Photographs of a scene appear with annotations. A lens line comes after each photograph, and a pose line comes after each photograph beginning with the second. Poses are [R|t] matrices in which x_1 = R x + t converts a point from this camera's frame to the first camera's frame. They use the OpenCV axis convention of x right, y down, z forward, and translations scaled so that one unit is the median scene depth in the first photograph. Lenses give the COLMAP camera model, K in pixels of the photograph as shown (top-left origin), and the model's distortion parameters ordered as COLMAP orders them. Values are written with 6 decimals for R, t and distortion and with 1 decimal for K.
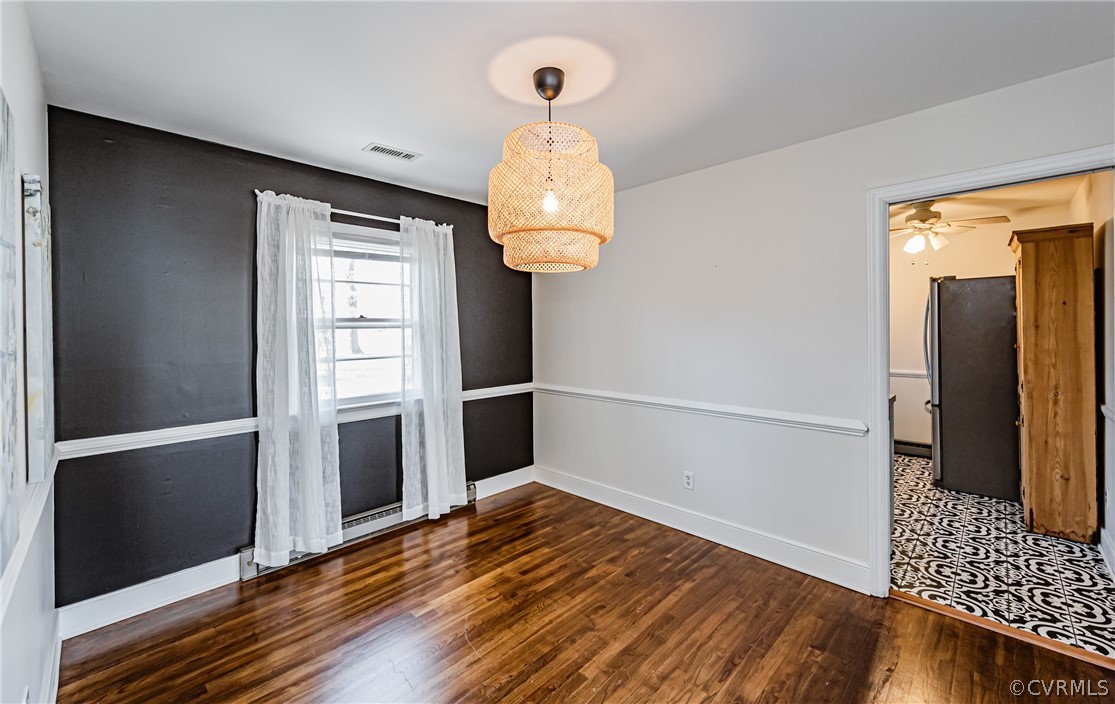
lens RADIAL K [[449.4, 0, 558.8], [0, 449.4, 331.6], [0, 0, 1]] dist [-0.000693, -0.000043]
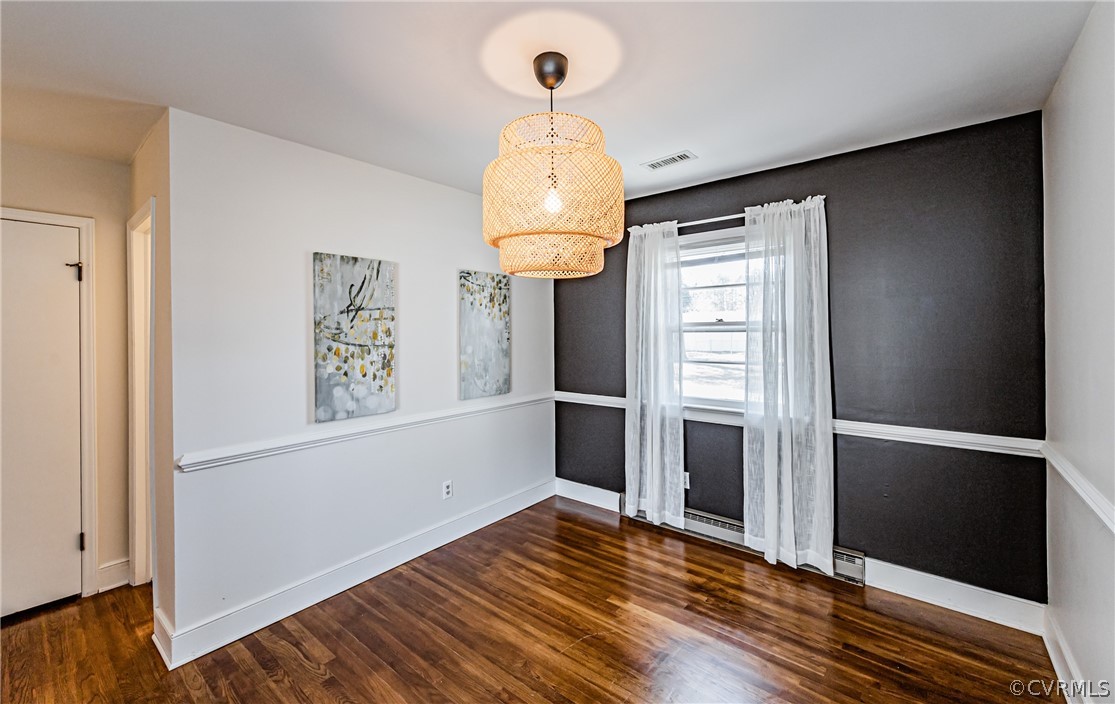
lens RADIAL K [[449.4, 0, 561.2], [0, 449.4, 330.7], [0, 0, 1]] dist [-0.000693, -0.000043]
pose [[0.086887, 0.002443, -0.996215, 0.560816], [-0.002434, 0.999995, 0.002240, -0.011897], [0.996215, 0.002231, 0.086892, 0.594211]]
